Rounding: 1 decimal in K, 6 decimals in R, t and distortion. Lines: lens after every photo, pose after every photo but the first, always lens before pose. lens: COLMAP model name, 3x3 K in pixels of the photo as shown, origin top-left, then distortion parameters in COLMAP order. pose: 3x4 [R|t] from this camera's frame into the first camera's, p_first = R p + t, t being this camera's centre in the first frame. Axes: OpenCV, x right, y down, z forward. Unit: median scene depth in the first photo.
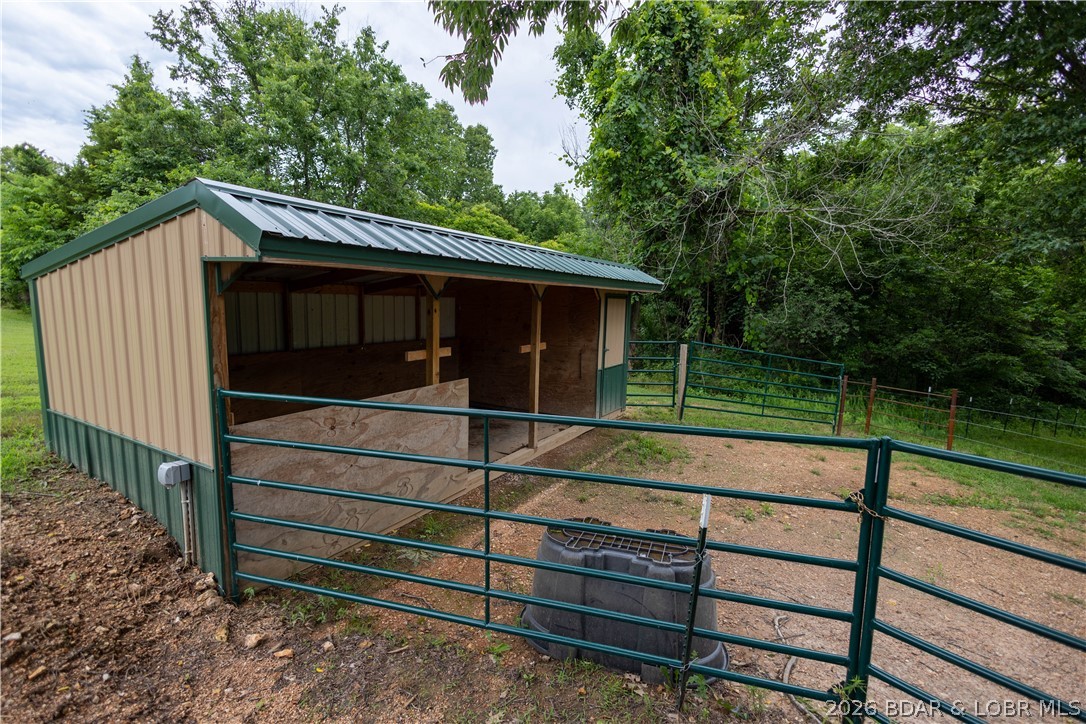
lens RADIAL K [[495.1, 0, 543.0], [0, 495.1, 362.0], [0, 0, 1]] dist [0.003012, 0.000507]
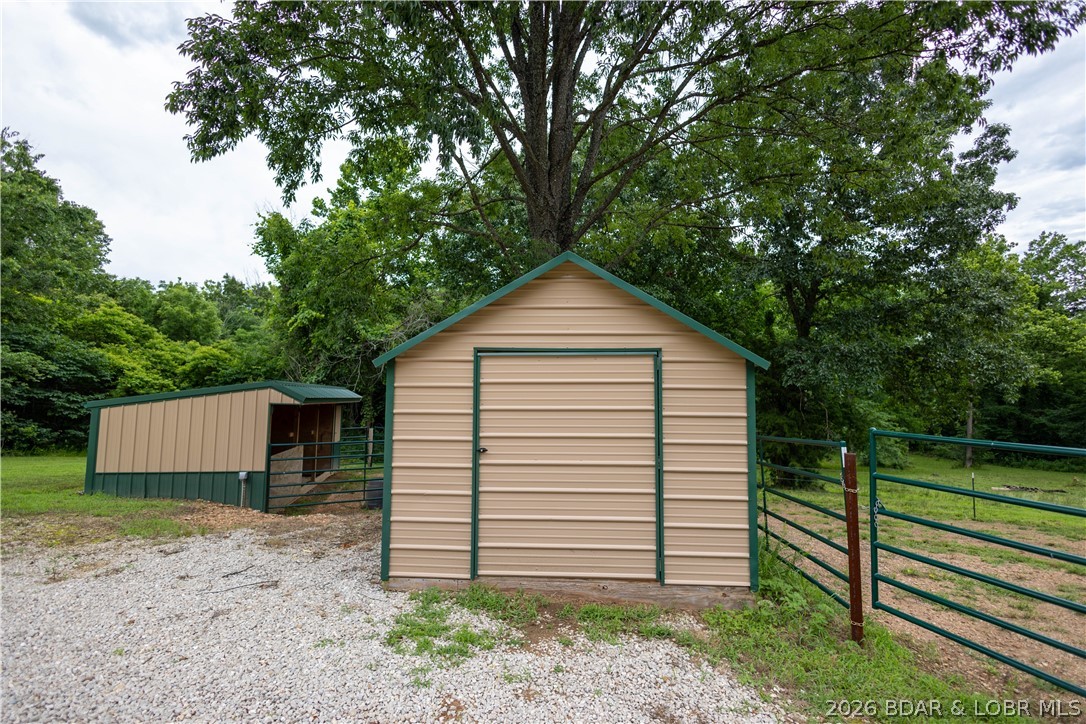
lens RADIAL K [[495.1, 0, 543.0], [0, 495.1, 362.0], [0, 0, 1]] dist [0.003012, 0.000507]
pose [[0.743586, 0.035437, 0.667701, -0.216193], [0.087439, 0.984866, -0.149646, 0.024403], [-0.662899, 0.169657, 0.729233, -0.373123]]
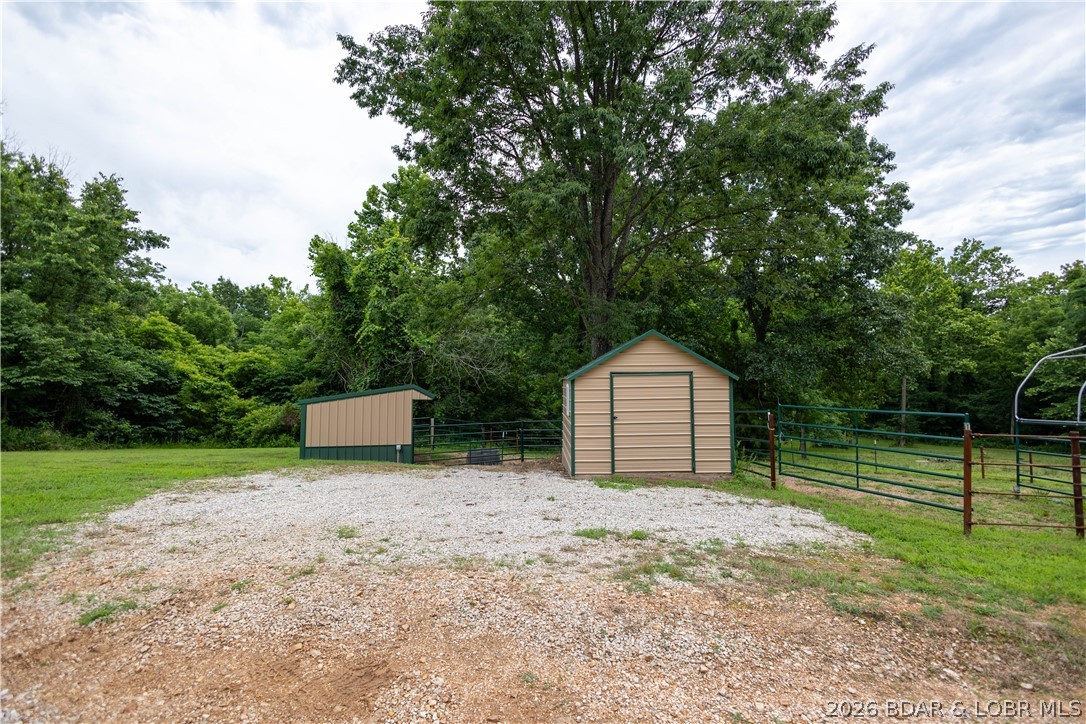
lens RADIAL K [[502.2, 0, 542.7], [0, 502.2, 364.8], [0, 0, 1]] dist [0.004392, -0.000555]
pose [[0.697312, 0.012502, 0.716658, -0.493190], [0.108681, 0.986443, -0.122956, 0.029388], [-0.708480, 0.163626, 0.686500, -0.488009]]
